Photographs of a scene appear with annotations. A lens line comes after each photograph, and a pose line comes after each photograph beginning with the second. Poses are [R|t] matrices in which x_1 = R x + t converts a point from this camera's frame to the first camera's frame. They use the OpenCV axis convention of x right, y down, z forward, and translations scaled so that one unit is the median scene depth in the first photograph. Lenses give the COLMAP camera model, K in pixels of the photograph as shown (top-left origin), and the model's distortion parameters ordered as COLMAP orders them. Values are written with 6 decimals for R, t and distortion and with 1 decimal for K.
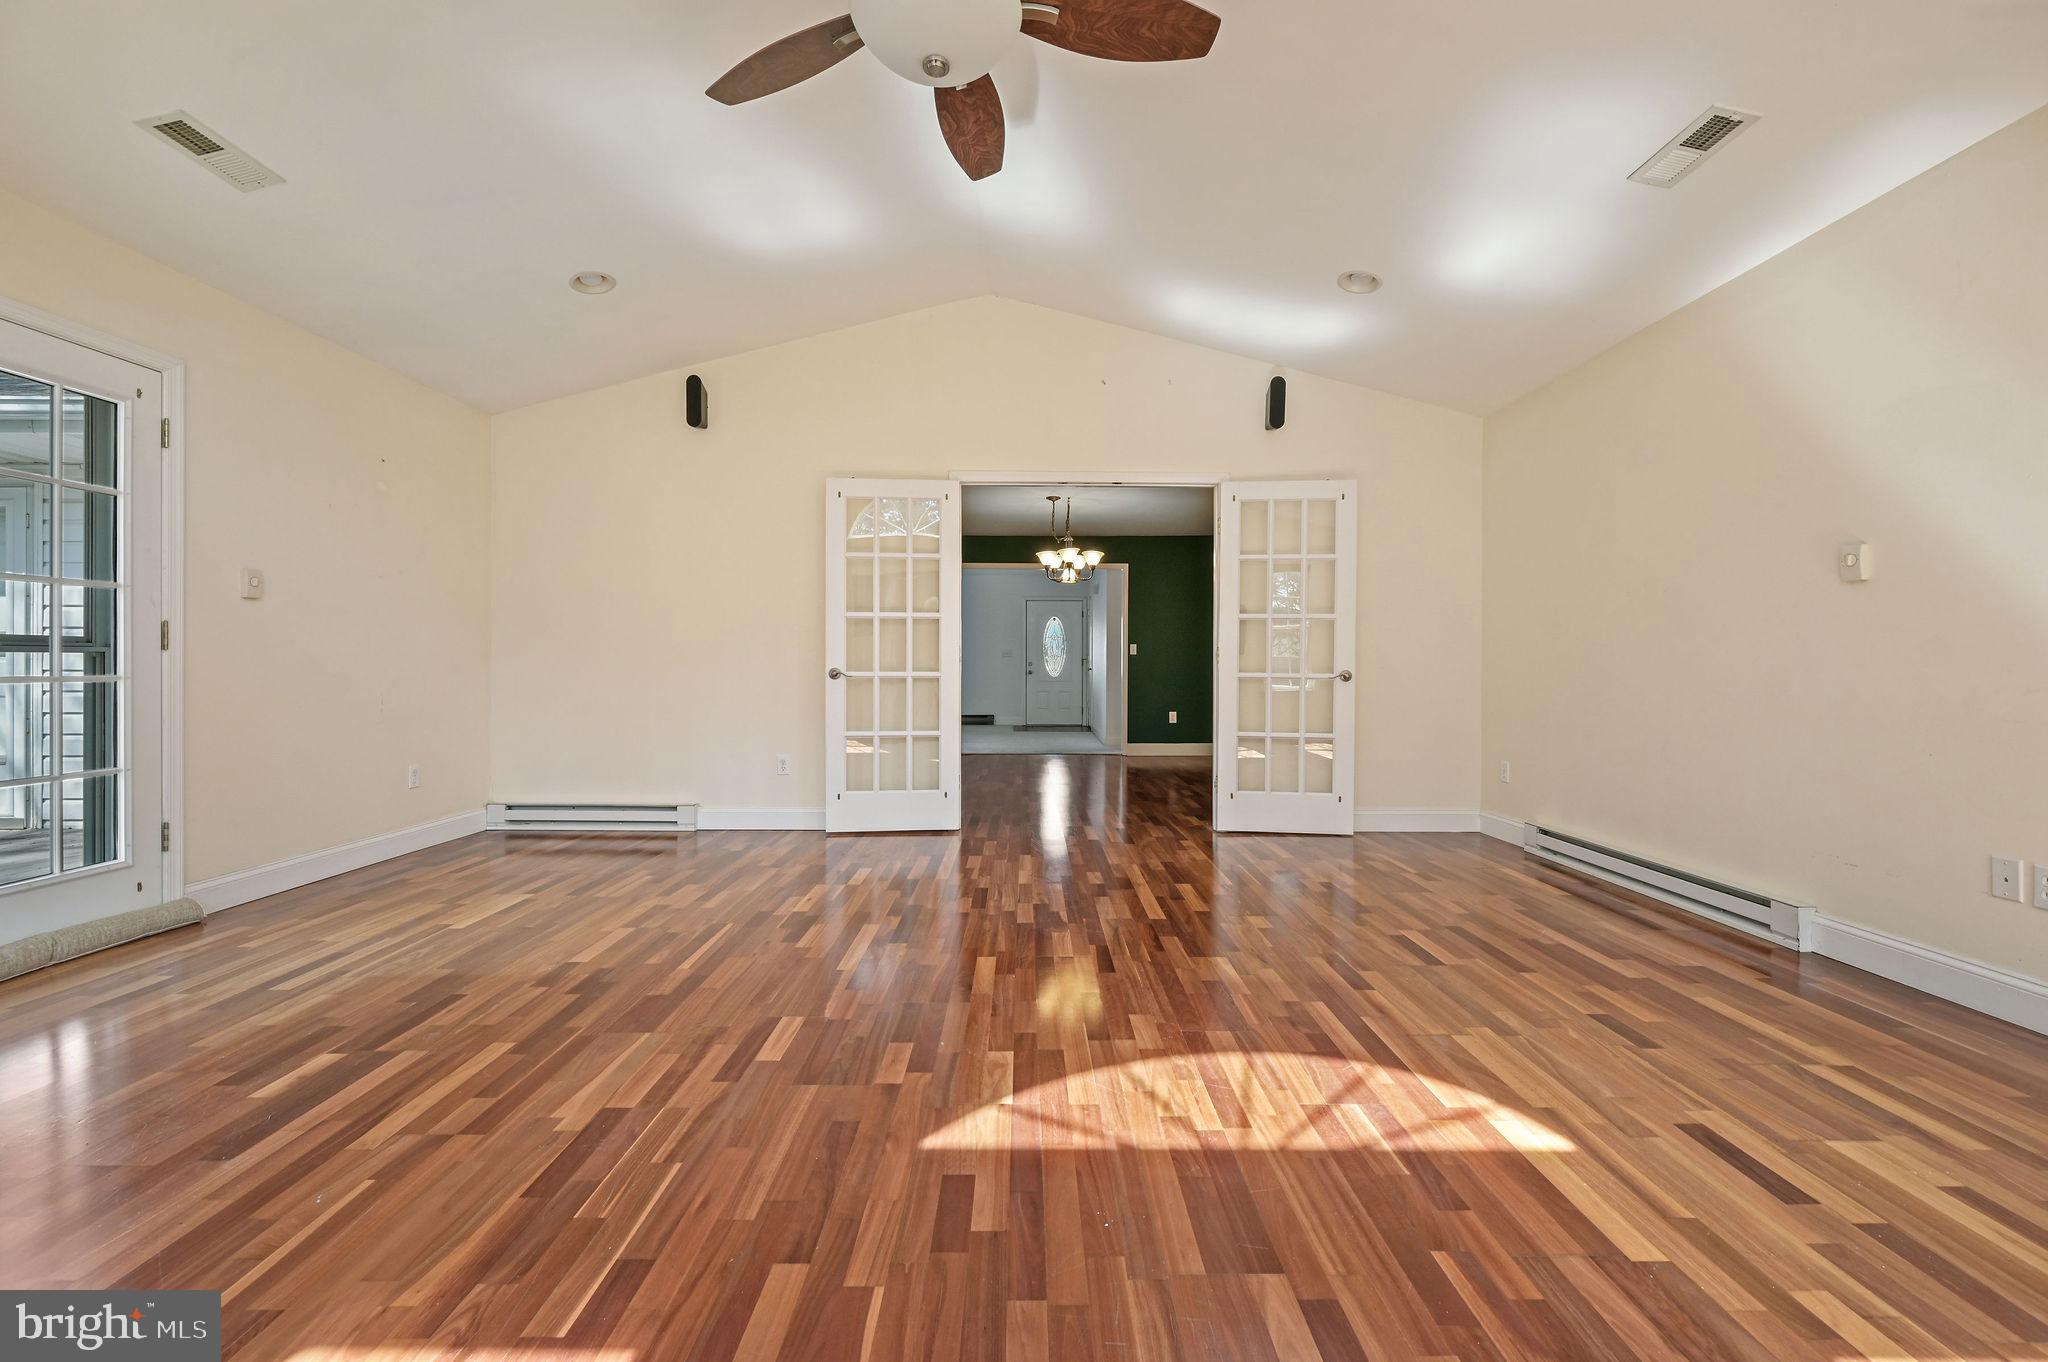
lens RADIAL K [[806.6, 0, 1025.7], [0, 806.6, 676.4], [0, 0, 1]] dist [0.000324, 0.000137]
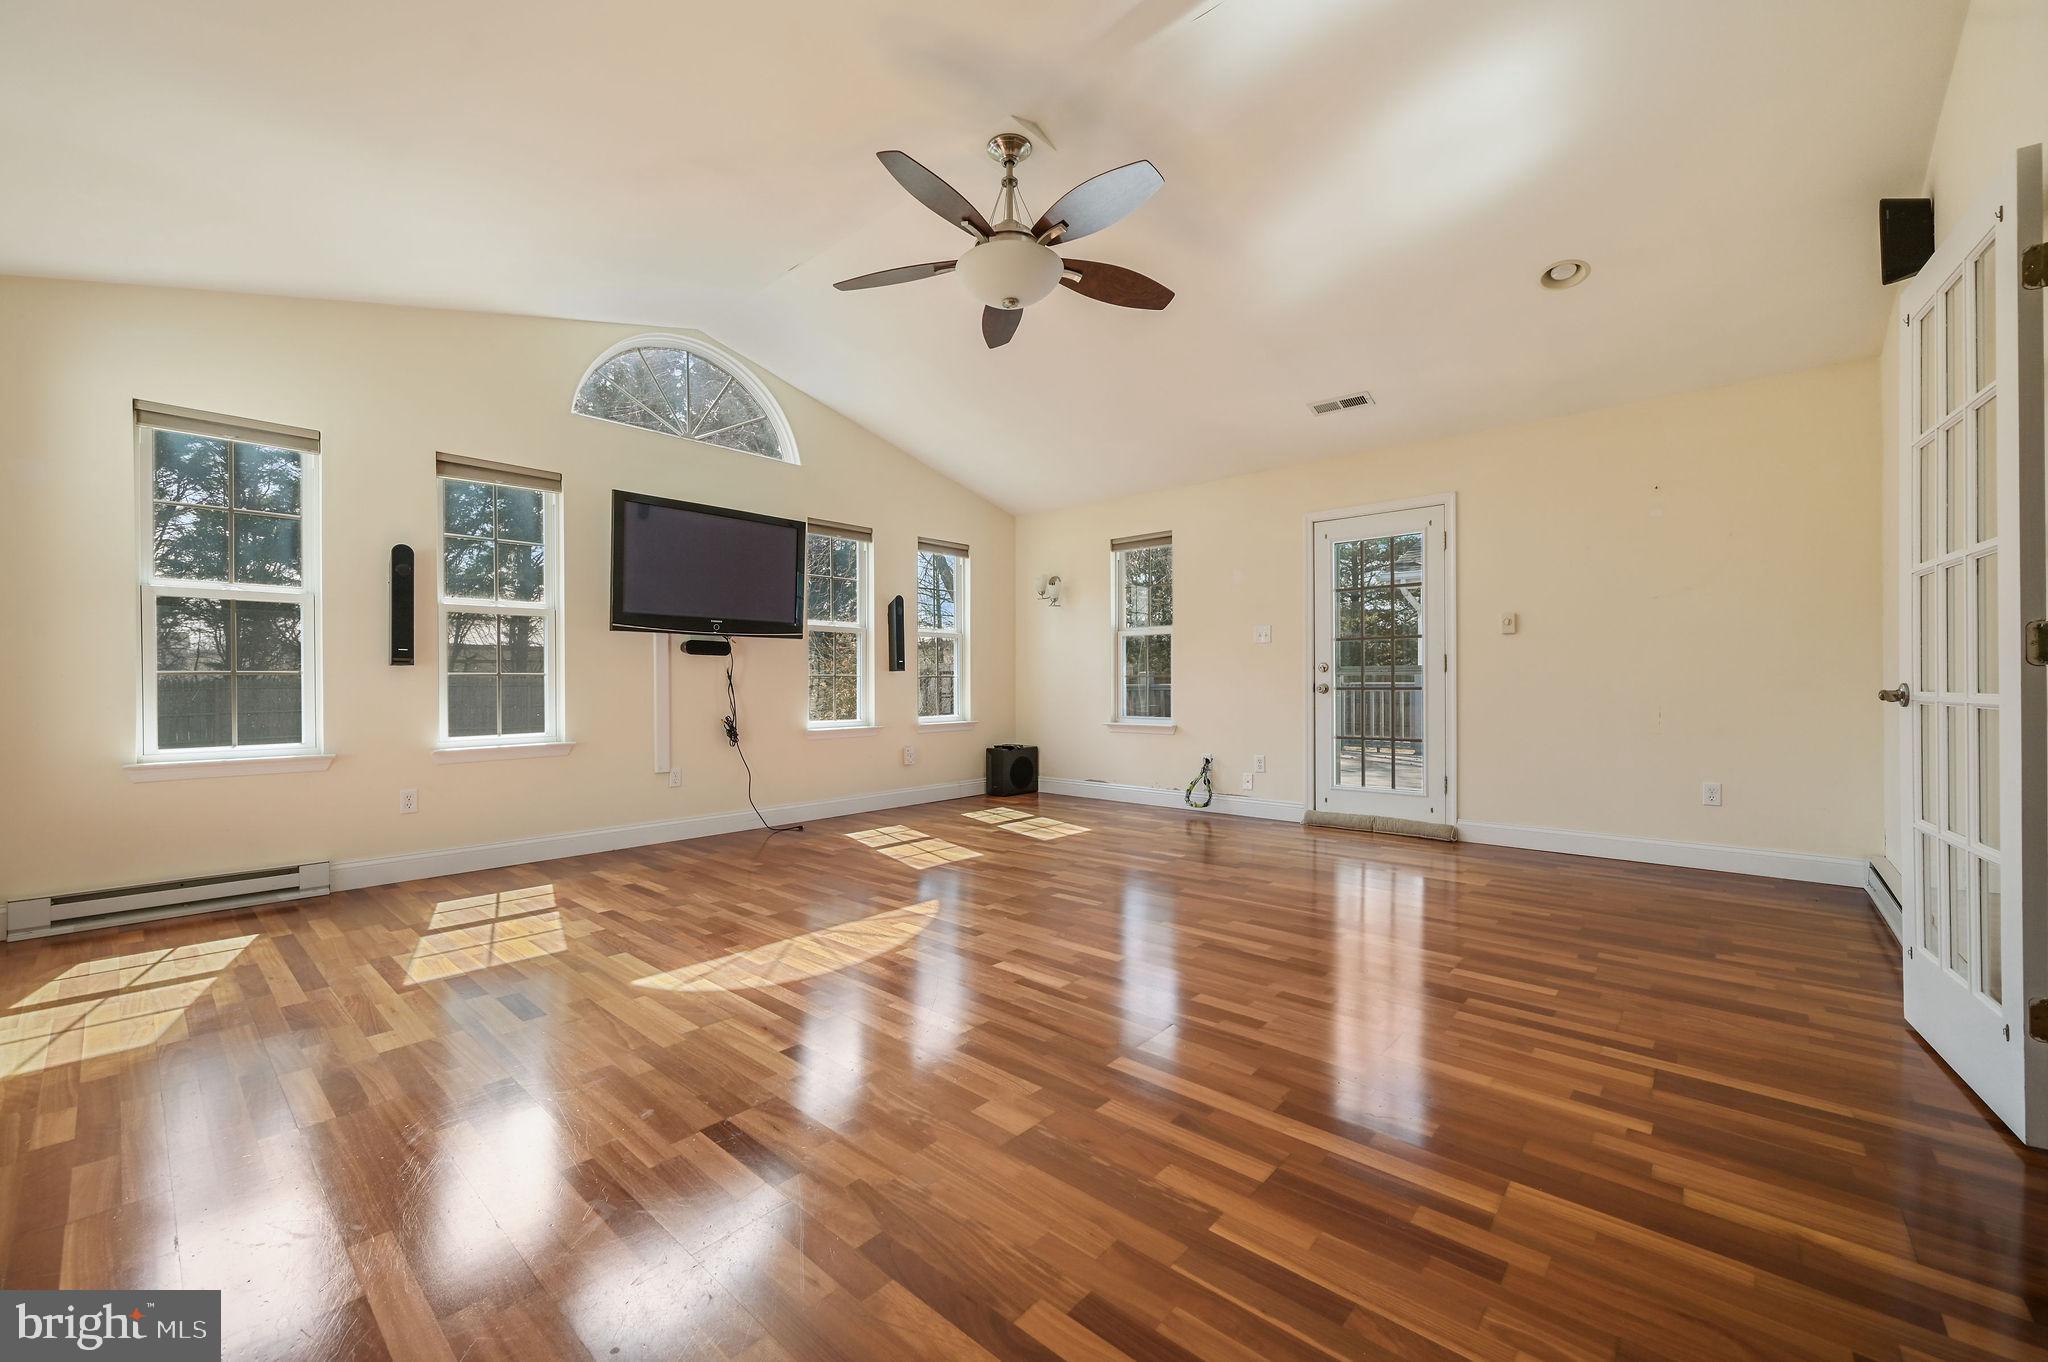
lens RADIAL K [[806.6, 0, 1028.8], [0, 806.6, 674.9], [0, 0, 1]] dist [0.000324, 0.000137]
pose [[-0.661082, -0.005778, -0.750291, 1.205147], [-0.004878, 0.999982, -0.003403, -0.026535], [0.750298, 0.001411, -0.661099, 2.348319]]
